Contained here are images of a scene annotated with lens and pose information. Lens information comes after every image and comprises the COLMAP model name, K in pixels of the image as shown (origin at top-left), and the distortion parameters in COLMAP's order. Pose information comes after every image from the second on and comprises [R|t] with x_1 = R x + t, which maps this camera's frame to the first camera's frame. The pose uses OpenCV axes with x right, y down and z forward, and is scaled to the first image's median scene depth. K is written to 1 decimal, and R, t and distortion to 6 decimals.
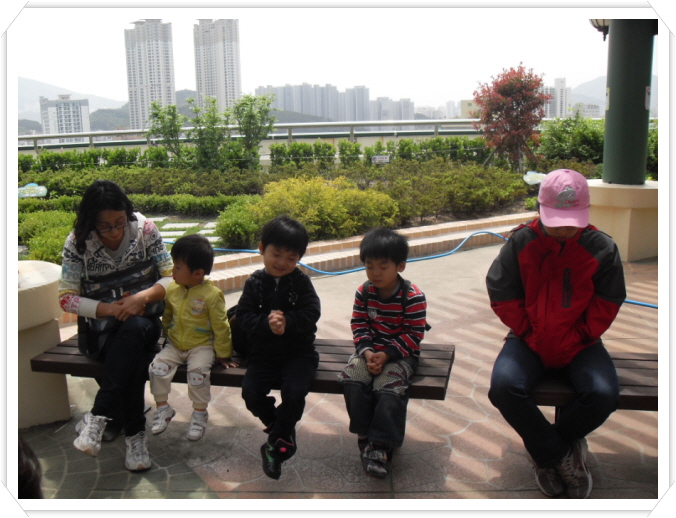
lens RADIAL K [[706.7, 0, 335.6], [0, 706.7, 258.5], [0, 0, 1]] dist [-0.109611, 0.000000]
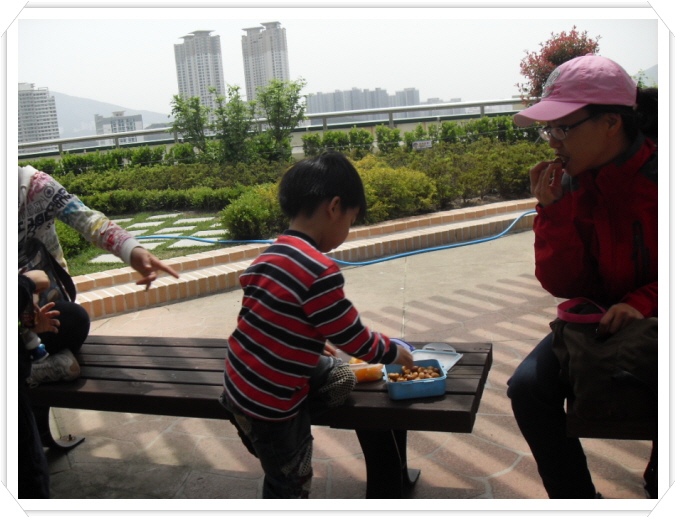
lens RADIAL K [[706.7, 0, 342.8], [0, 706.7, 263.5], [0, 0, 1]] dist [-0.109611, 0.000000]
pose [[0.996846, -0.037864, -0.069748, 0.019509], [0.037894, 0.999281, -0.000902, 0.010860], [0.069732, -0.001744, 0.997564, 0.081492]]
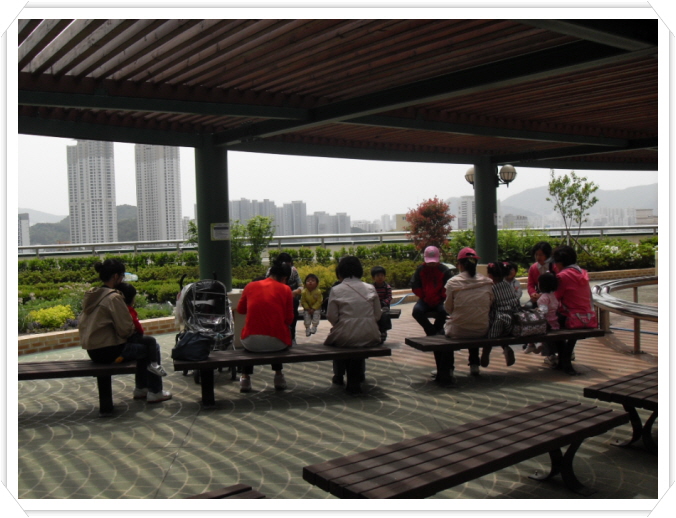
lens RADIAL K [[706.7, 0, 327.1], [0, 706.7, 236.1], [0, 0, 1]] dist [-0.109611, 0.000000]
pose [[0.997107, -0.006397, 0.075742, -0.088625], [0.020684, 0.981683, -0.189395, 0.094110], [-0.073143, 0.190414, 0.978975, -0.473781]]
